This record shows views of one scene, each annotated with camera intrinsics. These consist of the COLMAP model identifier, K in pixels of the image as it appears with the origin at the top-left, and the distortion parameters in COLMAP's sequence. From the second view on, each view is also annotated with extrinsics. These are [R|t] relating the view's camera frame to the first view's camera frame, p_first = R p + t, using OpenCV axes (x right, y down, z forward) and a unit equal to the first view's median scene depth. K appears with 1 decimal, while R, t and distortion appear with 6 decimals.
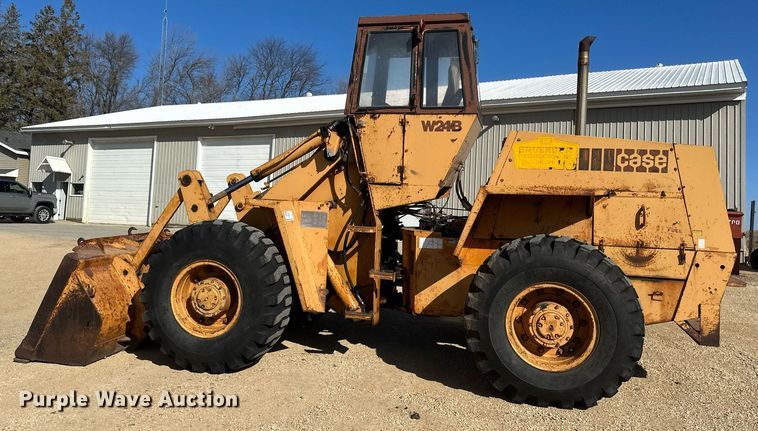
lens RADIAL K [[658.1, 0, 367.3], [0, 658.1, 170.7], [0, 0, 1]] dist [0.181673, -0.485023]
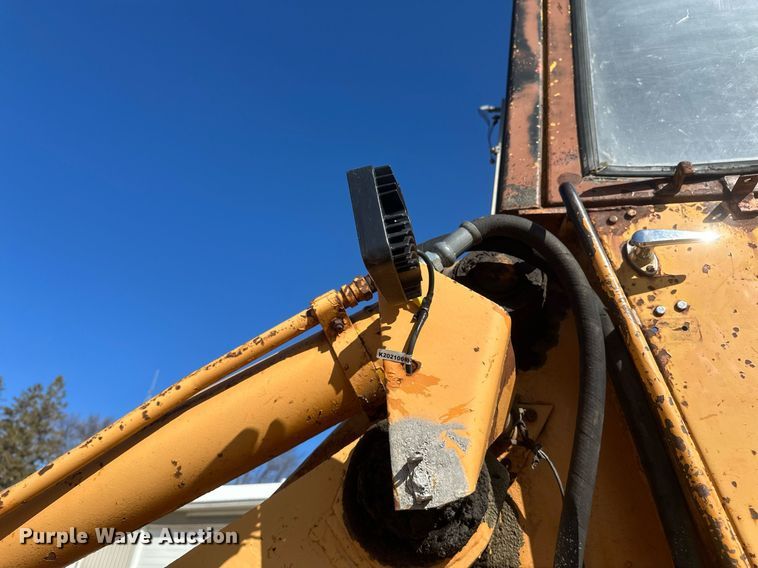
lens RADIAL K [[557.4, 0, 379.0], [0, 557.4, 284.0], [0, 0, 1]] dist [0.000755, 0.000566]
pose [[0.996481, 0.066258, 0.051339, -0.070916], [-0.034835, 0.884450, -0.465333, -0.012123], [-0.076239, 0.461907, 0.883646, 0.930884]]
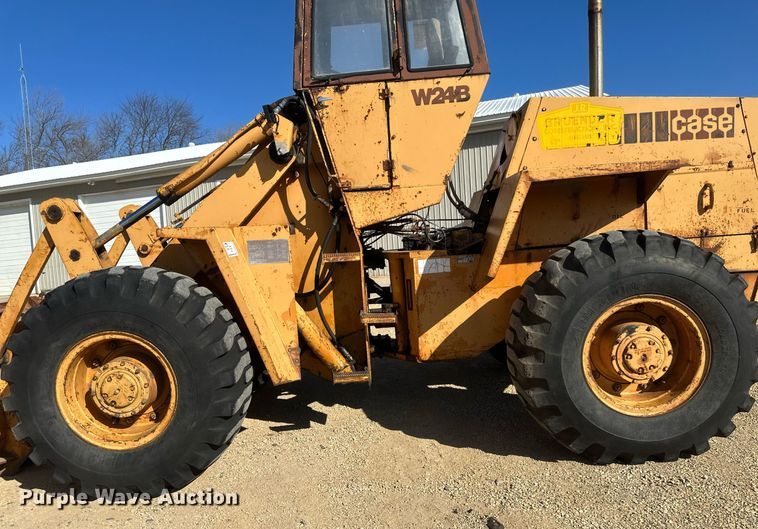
lens RADIAL K [[561.2, 0, 391.1], [0, 561.2, 284.8], [0, 0, 1]] dist [0.067721, -0.112494]
pose [[0.965842, -0.123898, 0.227592, -0.097780], [0.095103, 0.986484, 0.133437, 0.044094], [-0.241049, -0.107235, 0.964571, 0.418659]]
